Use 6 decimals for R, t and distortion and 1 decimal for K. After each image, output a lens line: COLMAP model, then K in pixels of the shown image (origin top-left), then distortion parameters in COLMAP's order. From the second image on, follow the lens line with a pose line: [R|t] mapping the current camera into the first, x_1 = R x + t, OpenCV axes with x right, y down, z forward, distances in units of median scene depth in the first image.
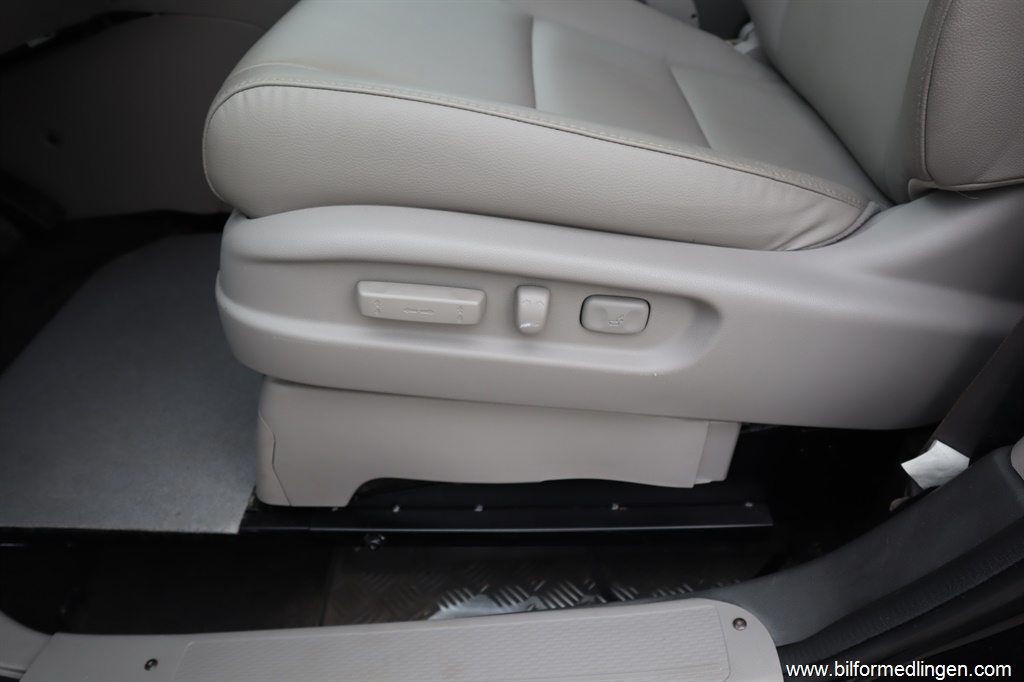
lens RADIAL K [[710.7, 0, 508.2], [0, 710.7, 340.0], [0, 0, 1]] dist [-0.134466, 0.089657]
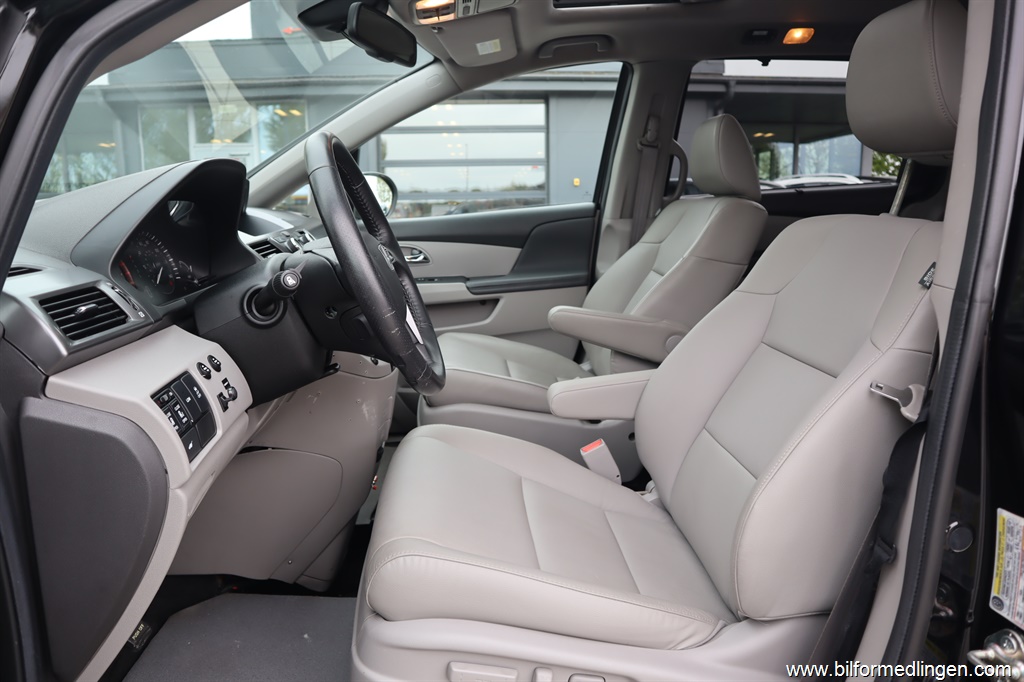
lens RADIAL K [[710.7, 0, 508.2], [0, 710.7, 340.0], [0, 0, 1]] dist [-0.134466, 0.089657]
pose [[0.990003, 0.088775, 0.109601, -0.328422], [-0.030317, 0.892844, -0.449344, -0.025212], [-0.137747, 0.441529, 0.886610, -0.965960]]
